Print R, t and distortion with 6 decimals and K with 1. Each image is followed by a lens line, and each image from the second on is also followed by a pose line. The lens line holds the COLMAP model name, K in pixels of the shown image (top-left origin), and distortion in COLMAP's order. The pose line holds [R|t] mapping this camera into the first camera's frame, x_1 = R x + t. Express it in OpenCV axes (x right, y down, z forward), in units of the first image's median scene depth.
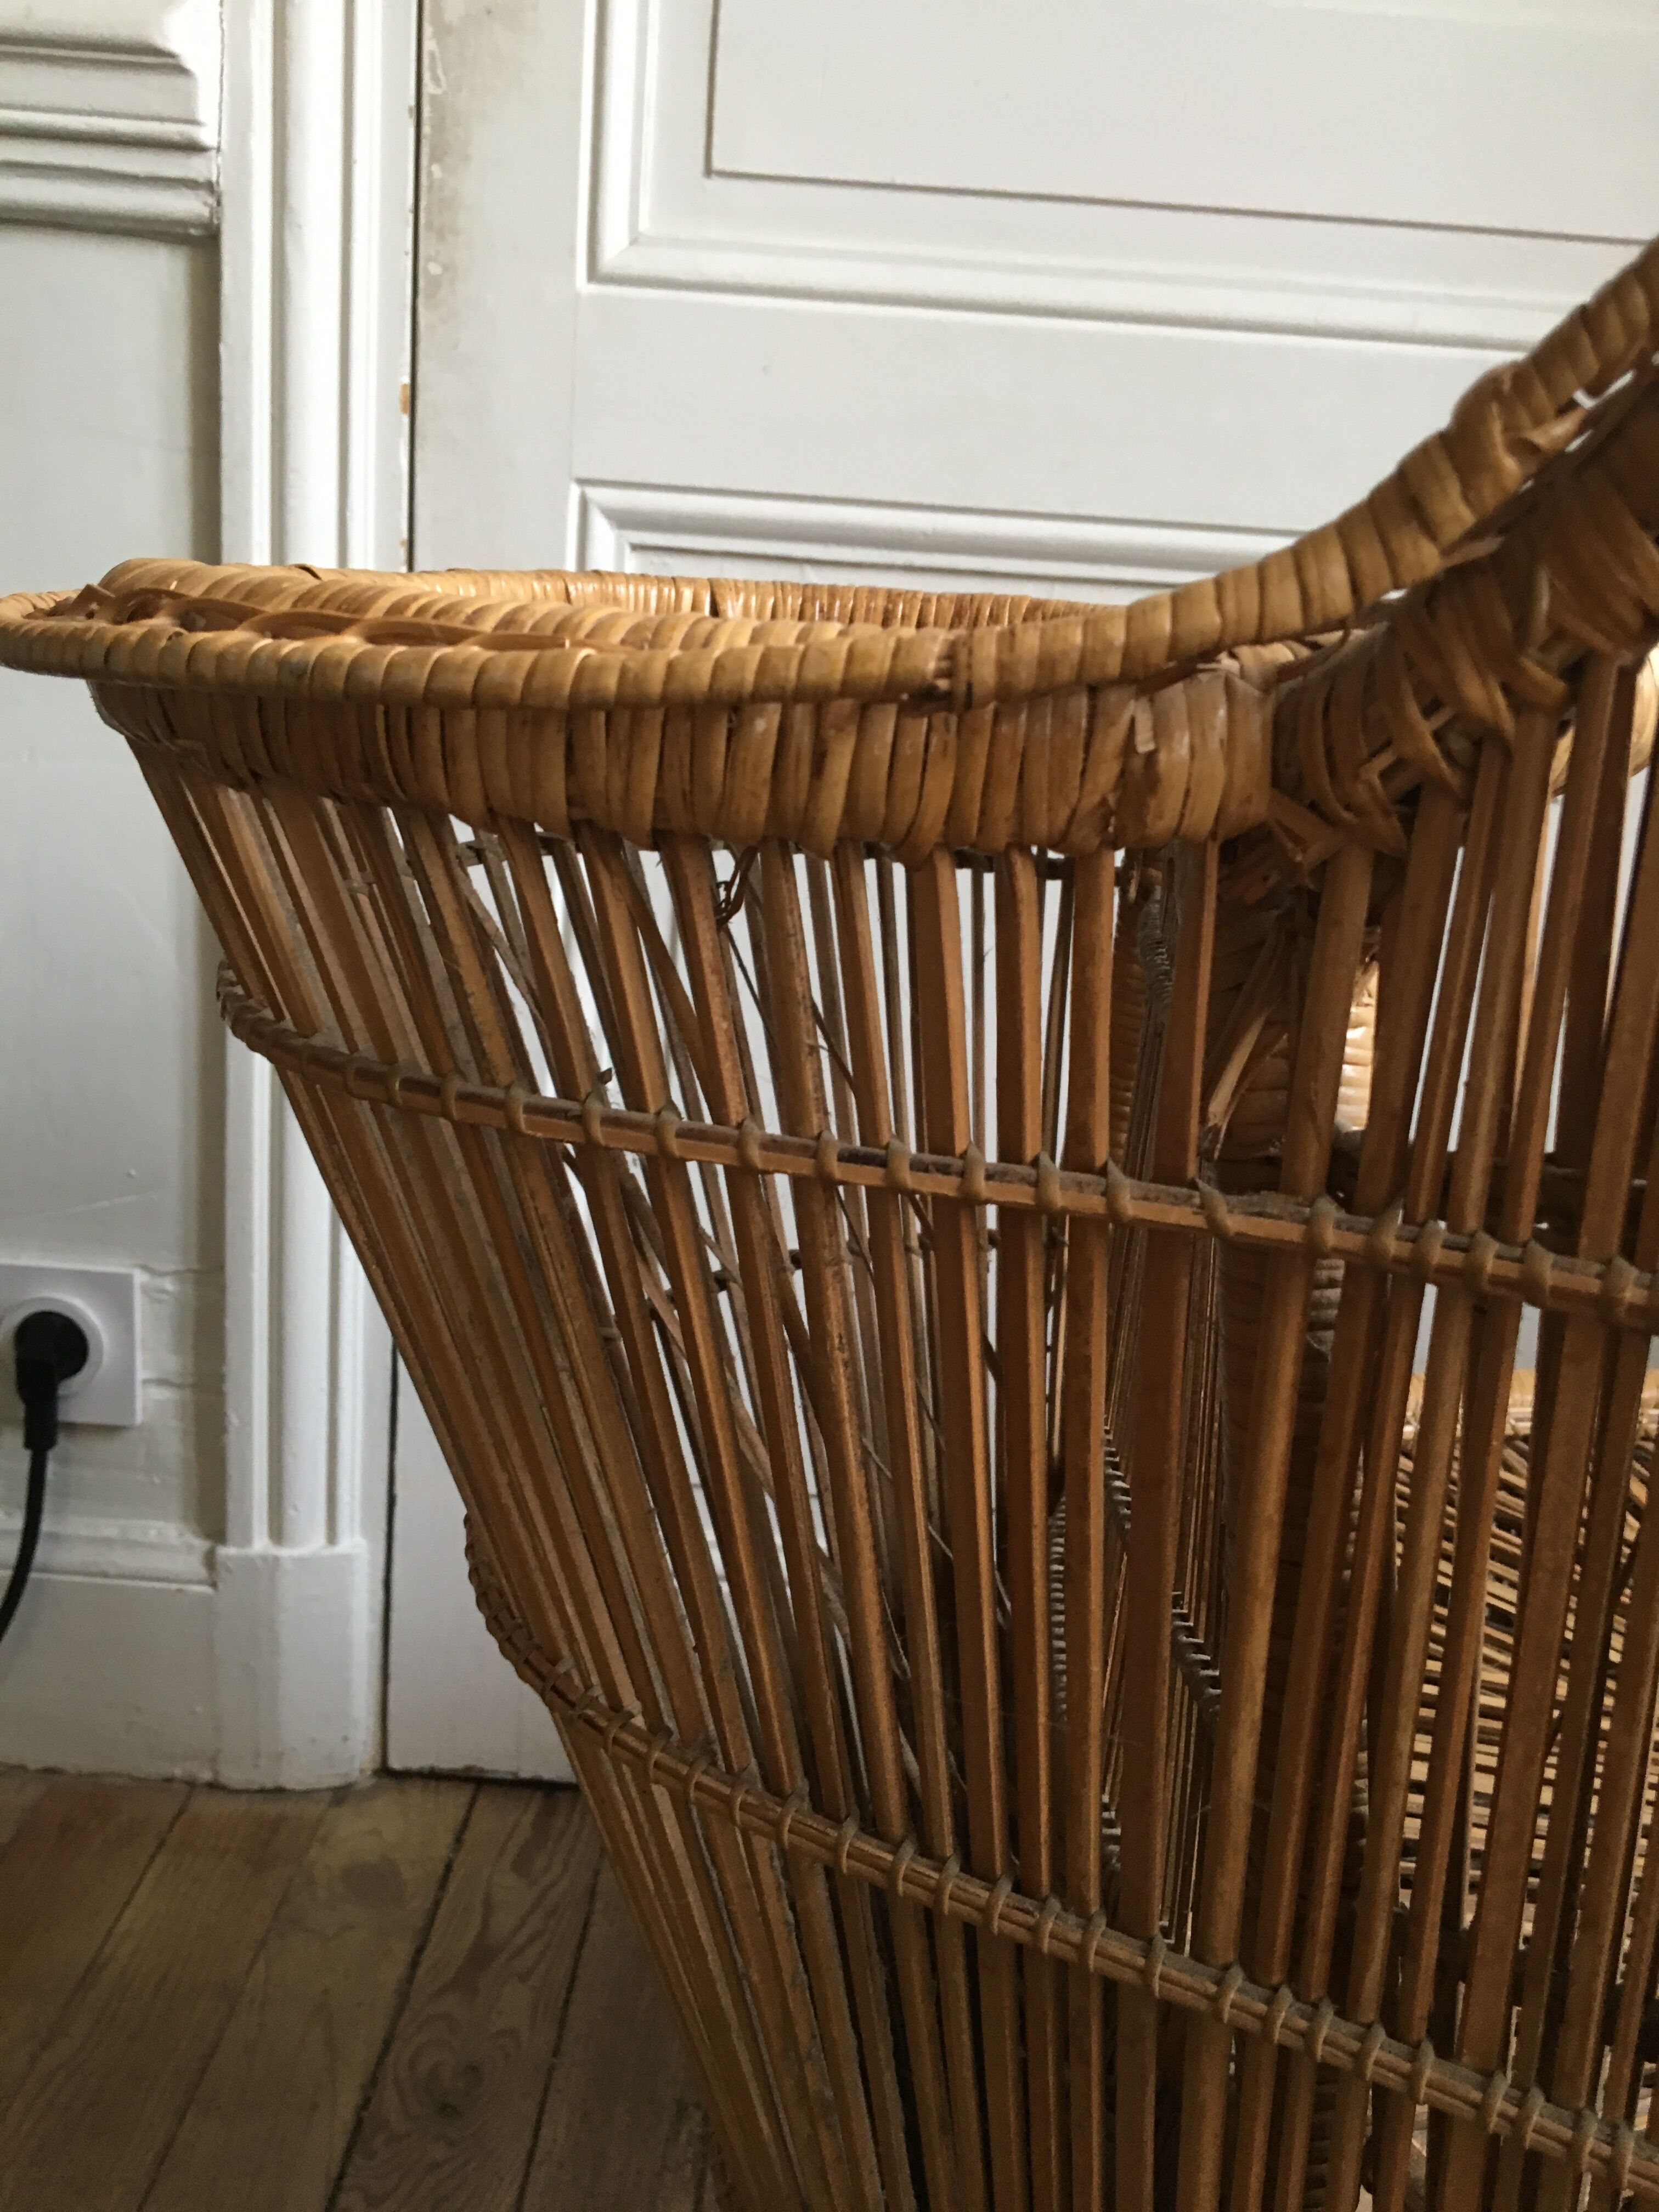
lens RADIAL K [[1869.8, 0, 816.6], [0, 1869.8, 1113.7], [0, 0, 1]] dist [0.027480, -0.038413]
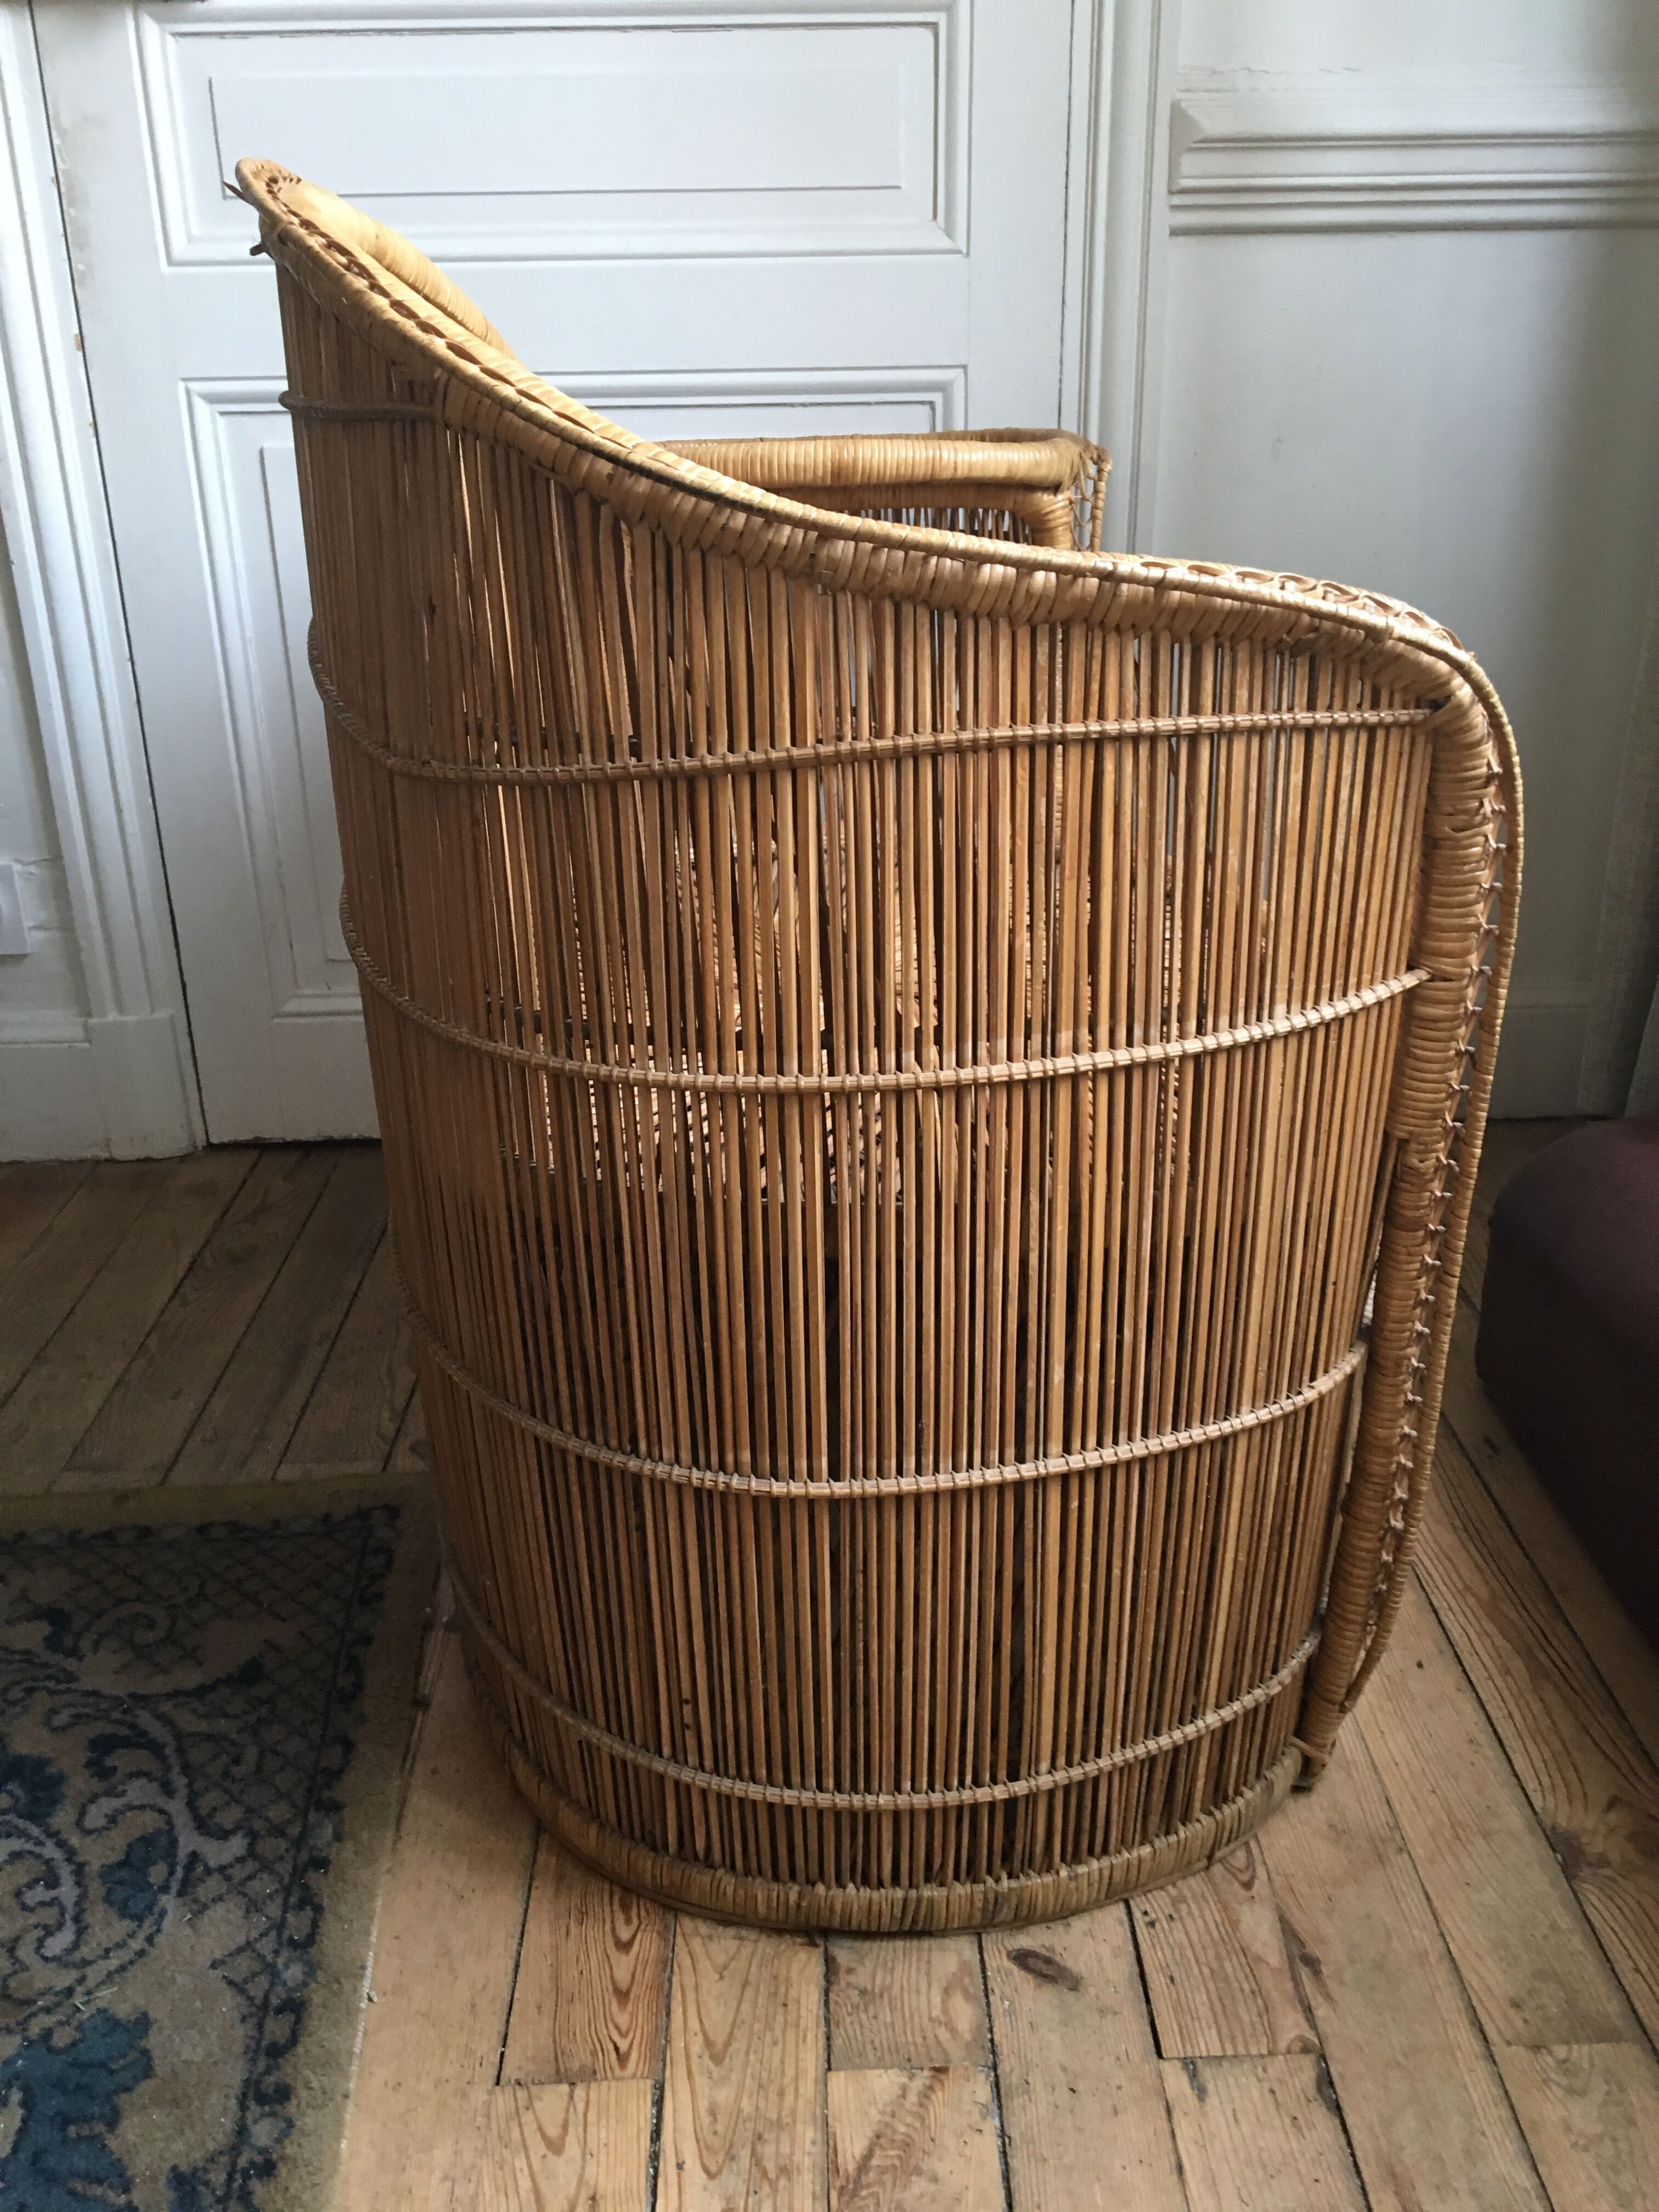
lens RADIAL K [[1869.8, 0, 841.3], [0, 1869.8, 1114.2], [0, 0, 1]] dist [0.027480, -0.038413]
pose [[0.994174, -0.105663, 0.021304, 0.345235], [0.101657, 0.984831, 0.140617, 0.147221], [-0.035839, -0.137632, 0.989835, -0.799260]]
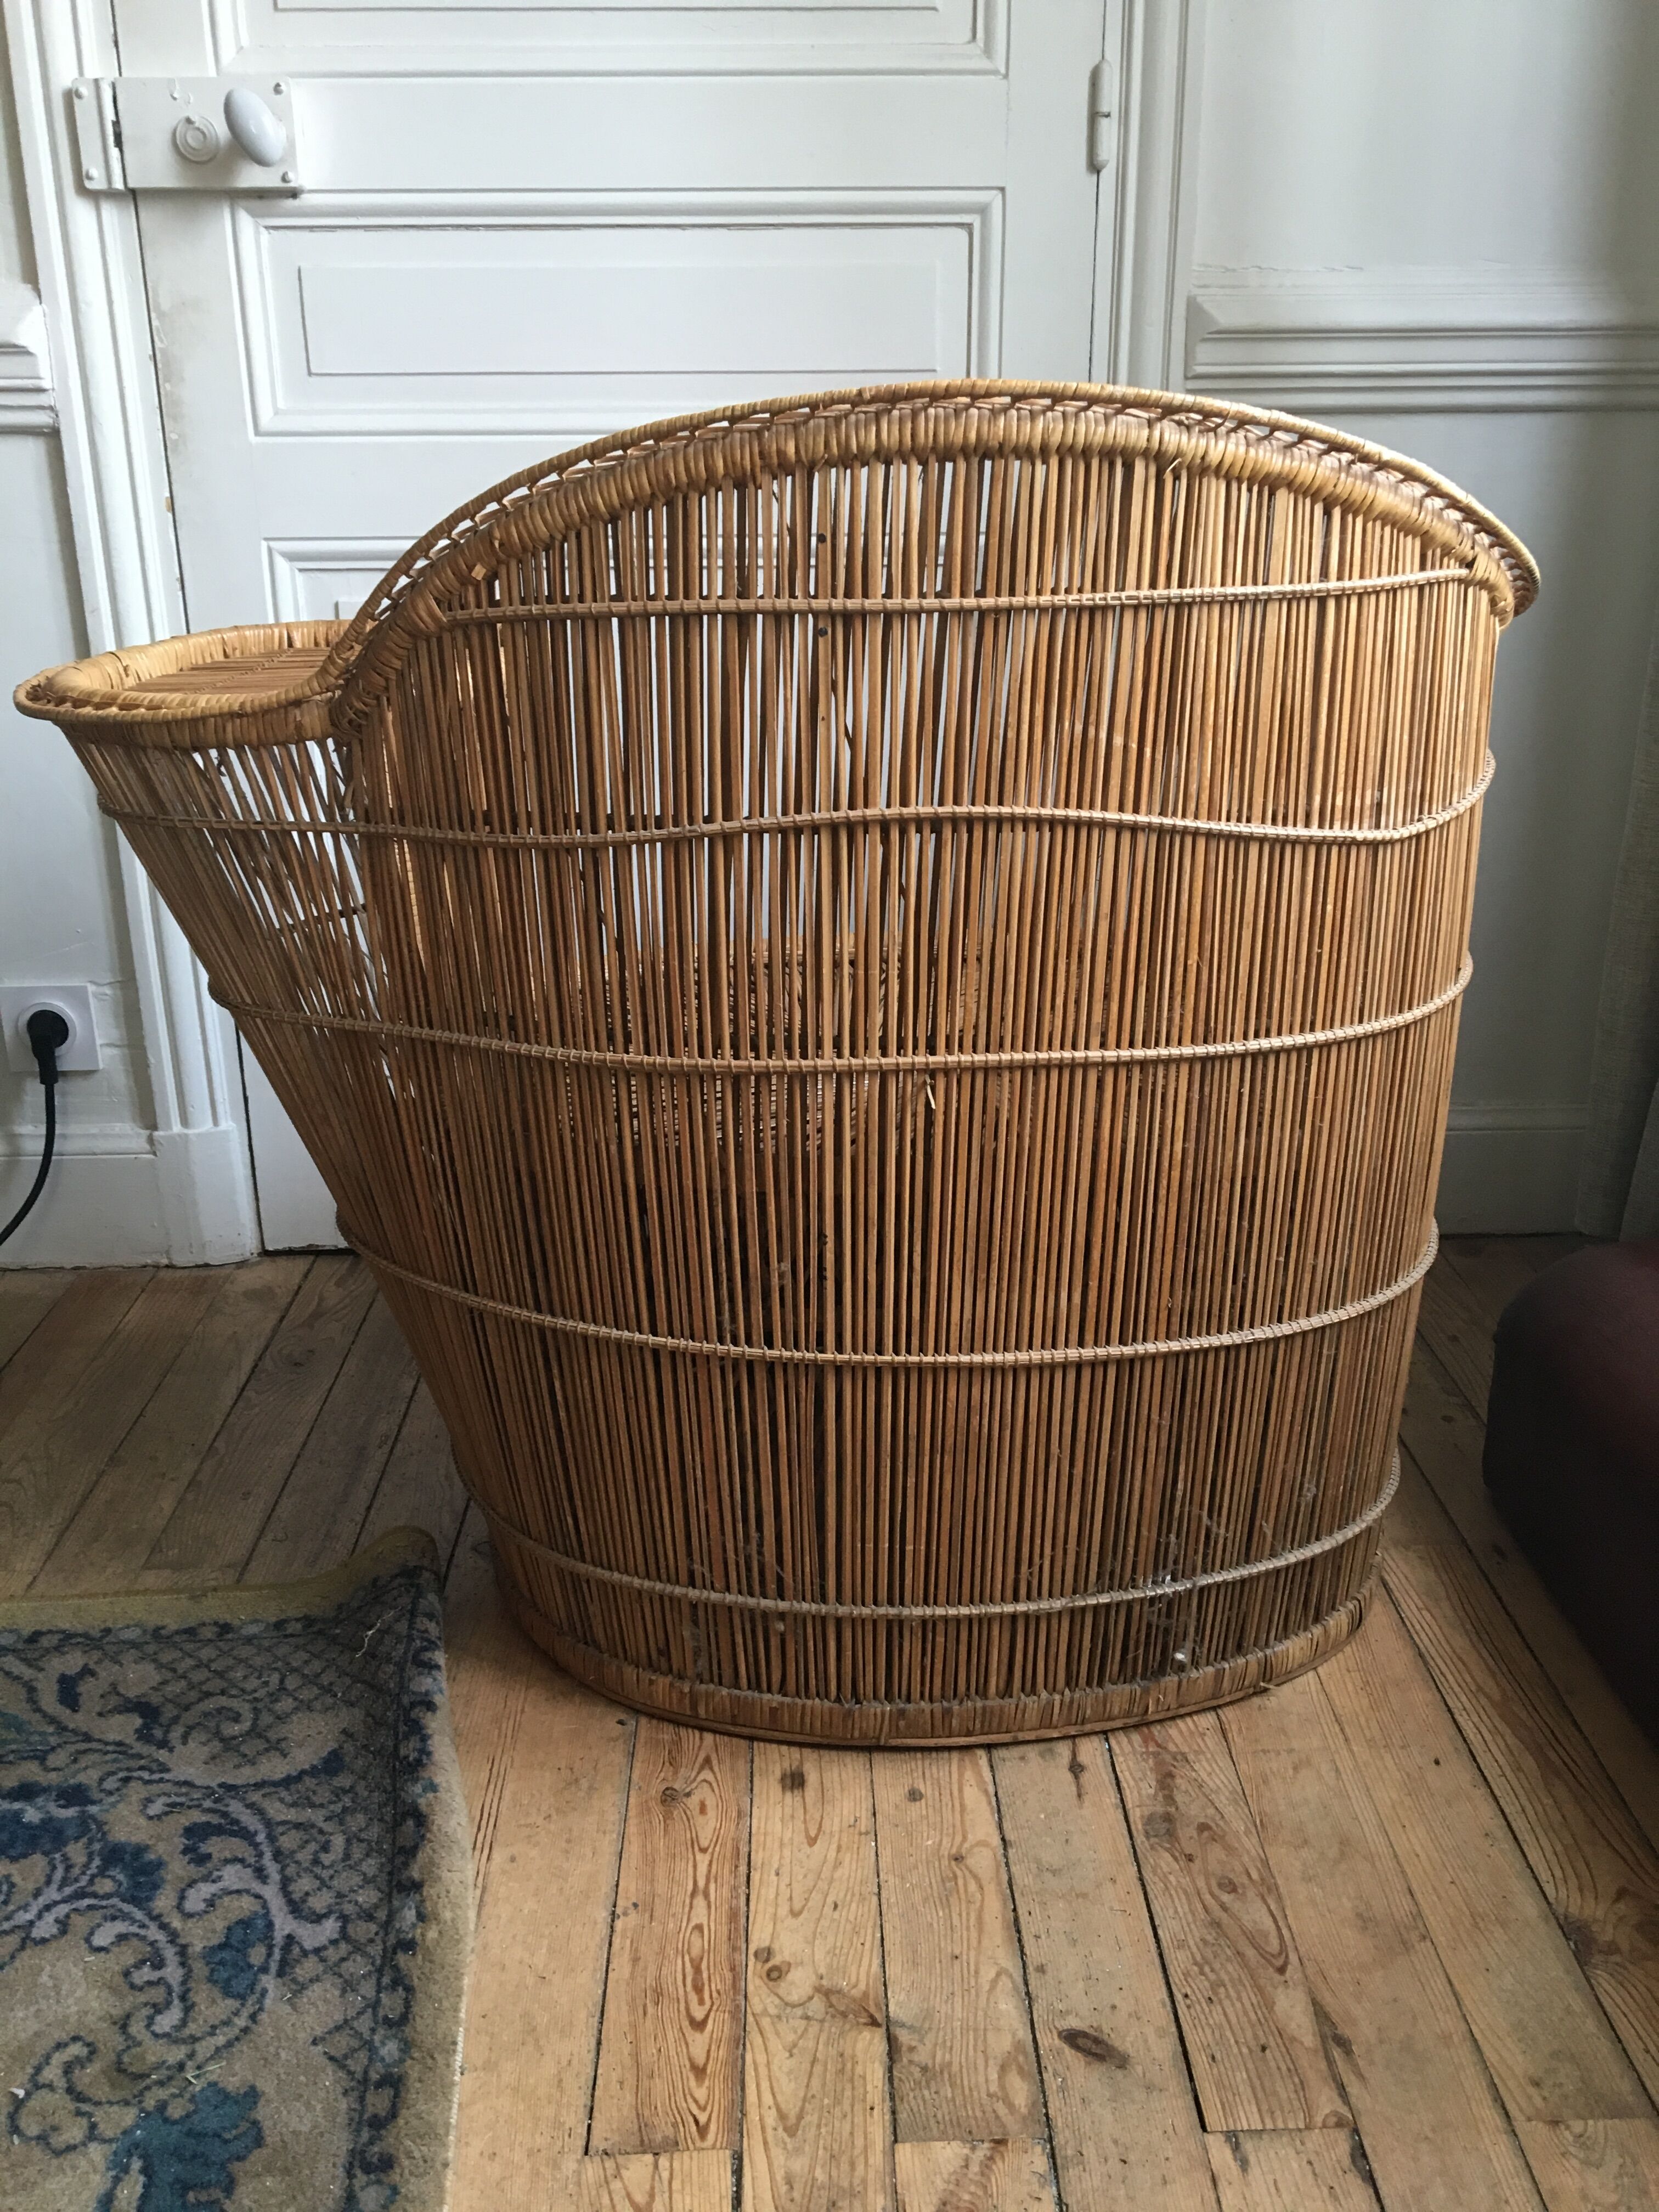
lens RADIAL K [[1869.8, 0, 836.4], [0, 1869.8, 1112.4], [0, 0, 1]] dist [0.027480, -0.038413]
pose [[0.994671, -0.098775, 0.029564, 0.303916], [0.095641, 0.991033, 0.093304, 0.107568], [-0.038515, -0.089979, 0.995199, -0.881905]]
